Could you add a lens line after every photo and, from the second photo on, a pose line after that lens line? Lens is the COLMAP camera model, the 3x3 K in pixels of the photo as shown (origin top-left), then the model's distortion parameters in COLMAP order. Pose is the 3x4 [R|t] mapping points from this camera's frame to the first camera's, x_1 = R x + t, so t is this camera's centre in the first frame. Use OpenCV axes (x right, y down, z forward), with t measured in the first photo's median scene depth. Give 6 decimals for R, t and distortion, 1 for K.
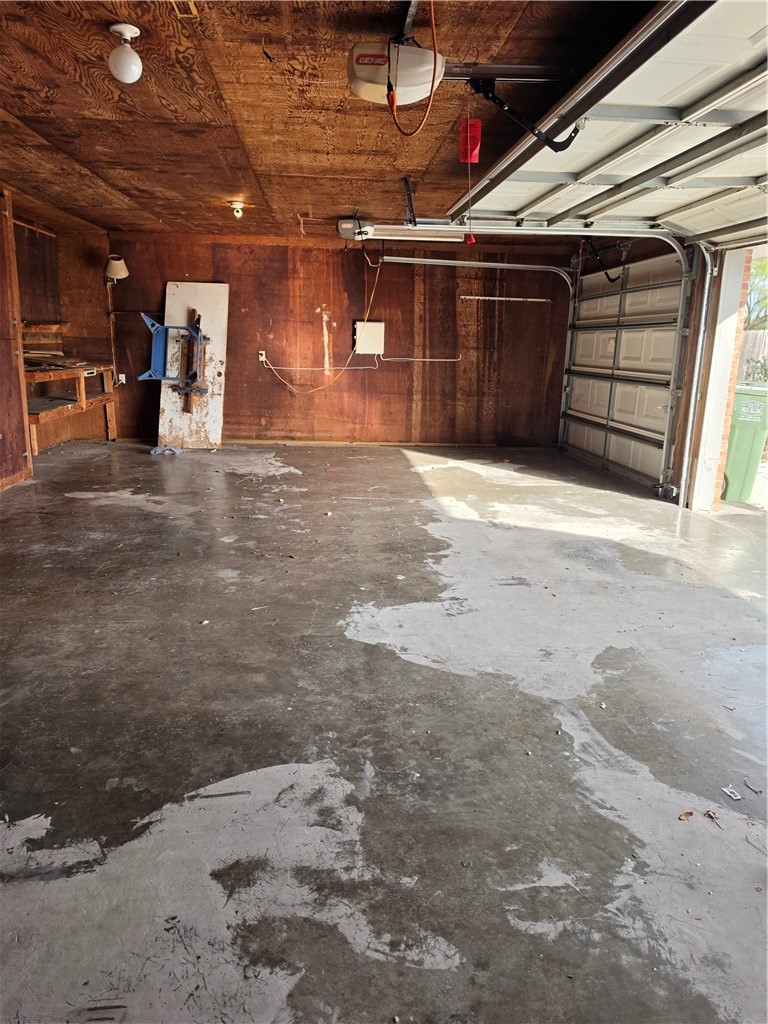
lens RADIAL K [[718.3, 0, 384.0], [0, 718.3, 512.0], [0, 0, 1]] dist [0.100171, -0.157599]
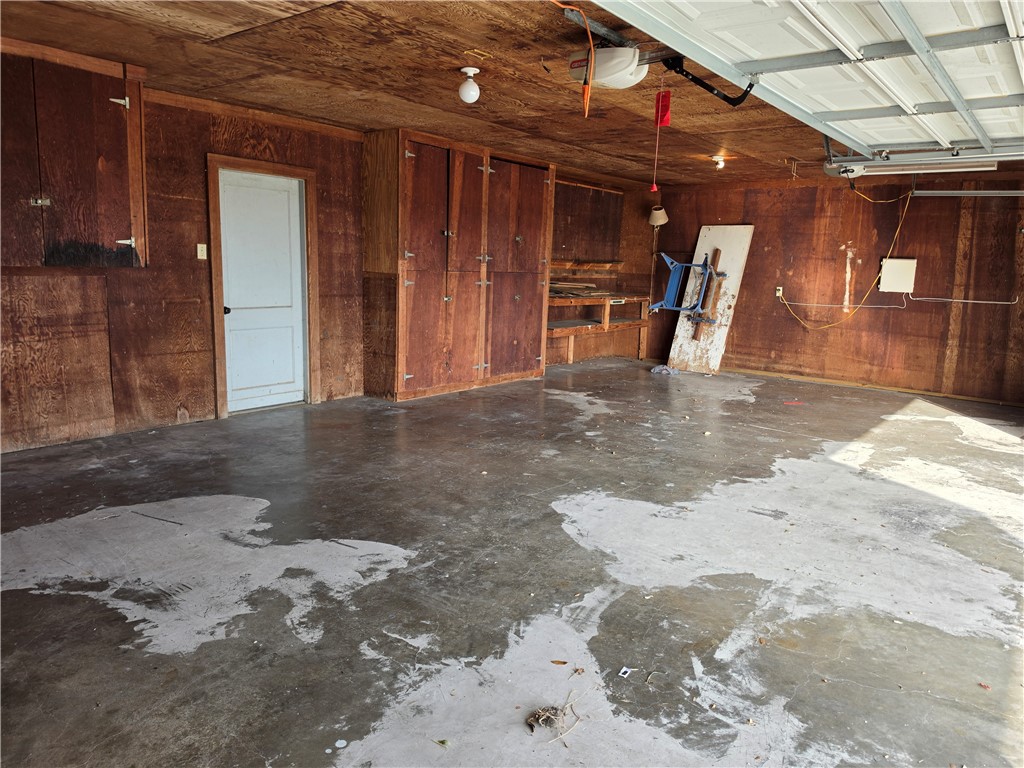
lens RADIAL K [[718.3, 0, 515.9], [0, 718.3, 376.7], [0, 0, 1]] dist [0.100171, -0.157599]
pose [[0.735185, 0.108364, -0.669149, 0.350078], [-0.175088, 0.983999, -0.033015, 0.004296], [0.654865, 0.141432, 0.742394, 0.004857]]
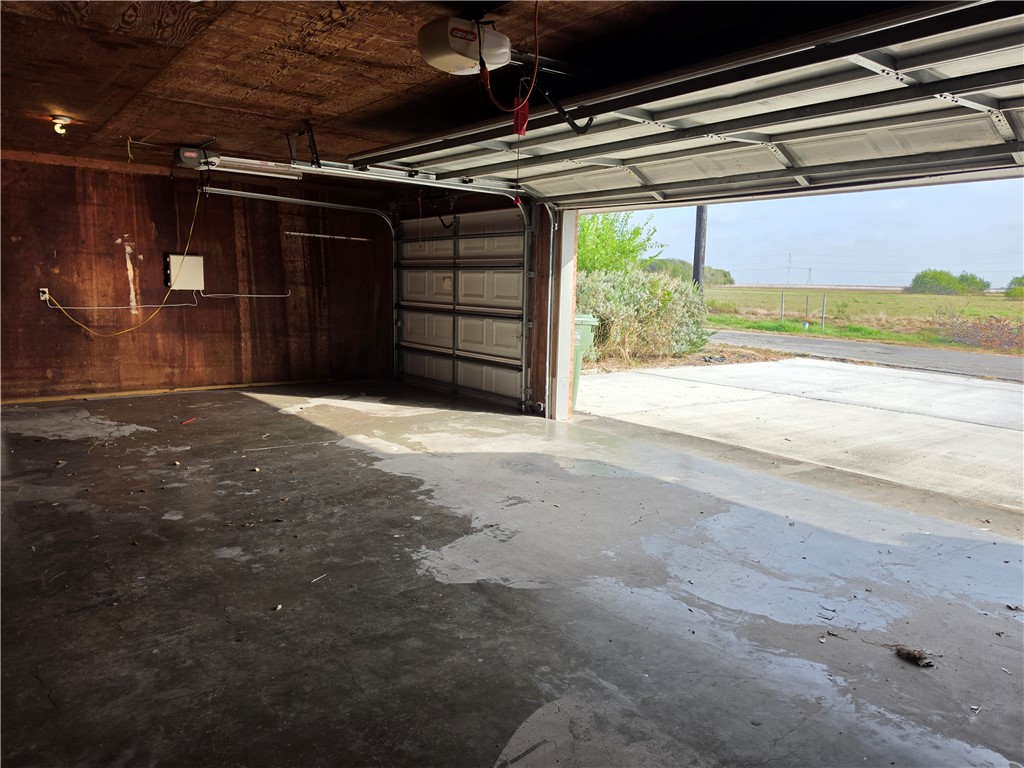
lens RADIAL K [[704.8, 0, 539.8], [0, 704.8, 383.4], [0, 0, 1]] dist [0.096979, -0.138130]
pose [[0.821815, -0.081704, 0.563866, -0.231550], [0.124250, 0.991545, -0.037416, -0.022046], [-0.556042, 0.100810, 0.825018, 0.046513]]
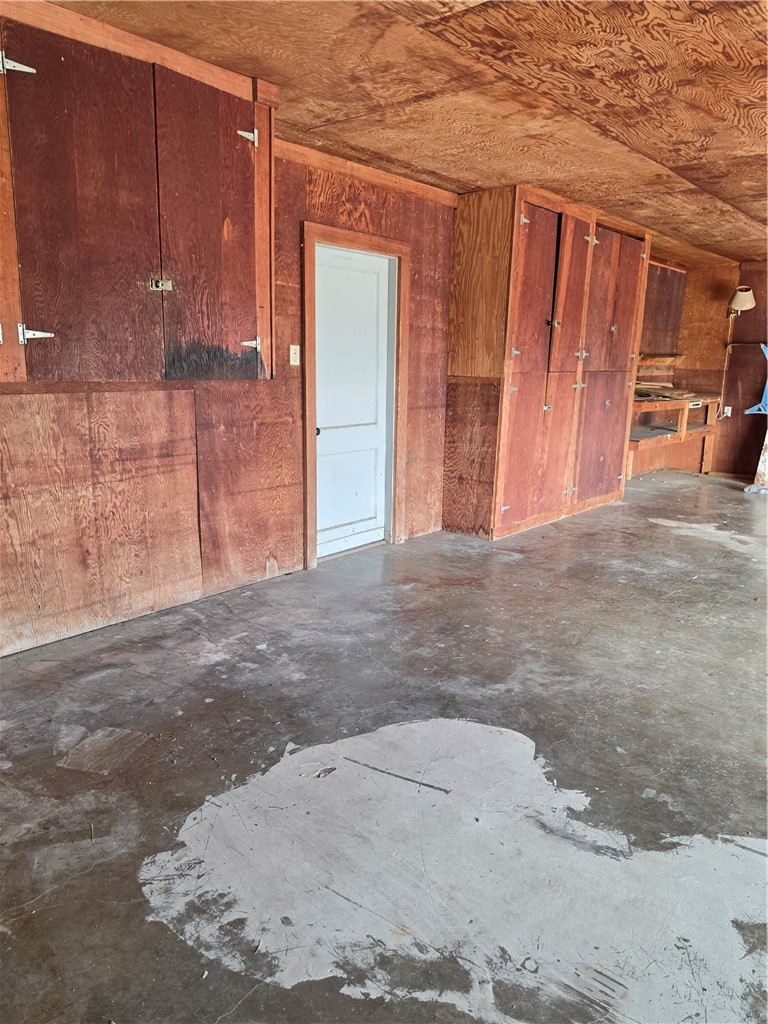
lens RADIAL K [[718.2, 0, 355.3], [0, 718.2, 509.0], [0, 0, 1]] dist [0.094257, -0.161801]
pose [[0.689586, 0.140728, -0.710399, 0.007096], [-0.172564, 0.984613, 0.027541, 0.004748], [0.703344, 0.103598, 0.703260, -0.024745]]
